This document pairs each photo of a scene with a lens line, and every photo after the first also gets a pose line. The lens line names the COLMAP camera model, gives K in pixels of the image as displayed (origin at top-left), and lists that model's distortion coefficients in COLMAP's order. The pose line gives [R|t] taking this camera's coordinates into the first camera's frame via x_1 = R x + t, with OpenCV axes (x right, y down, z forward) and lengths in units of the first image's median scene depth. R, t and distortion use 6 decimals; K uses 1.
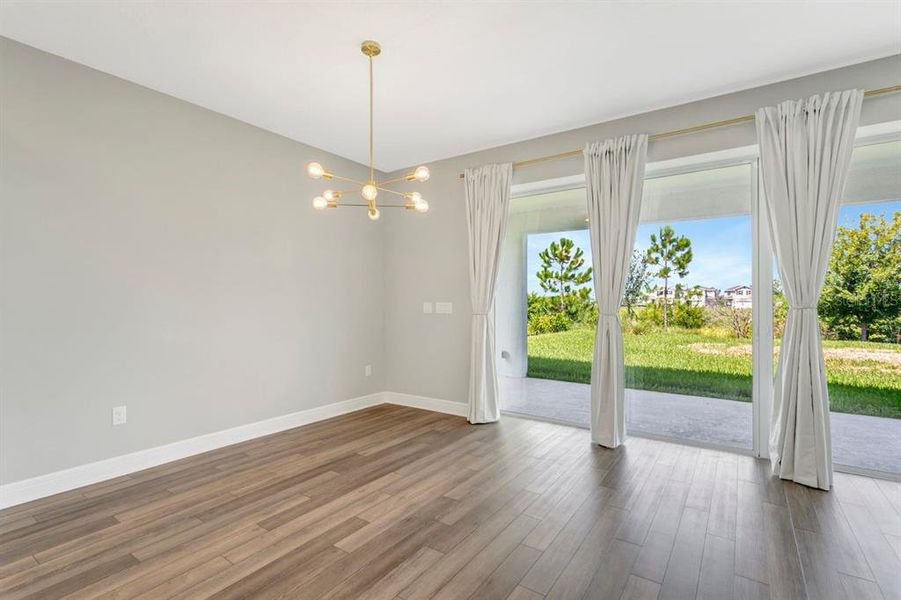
lens RADIAL K [[424.3, 0, 450.2], [0, 424.3, 300.4], [0, 0, 1]] dist [-0.024953, -0.000291]
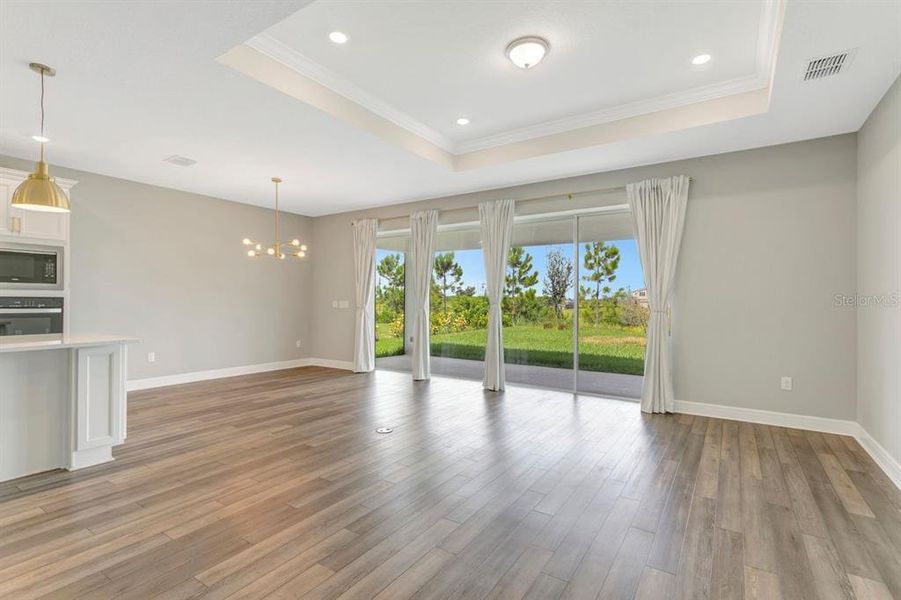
lens RADIAL K [[424.3, 0, 450.9], [0, 424.3, 300.6], [0, 0, 1]] dist [-0.024953, -0.000291]
pose [[0.999404, 0.005495, 0.034080, 0.076771], [-0.005512, 0.999985, 0.000416, 0.000159], [-0.034078, -0.000604, 0.999419, -0.142420]]
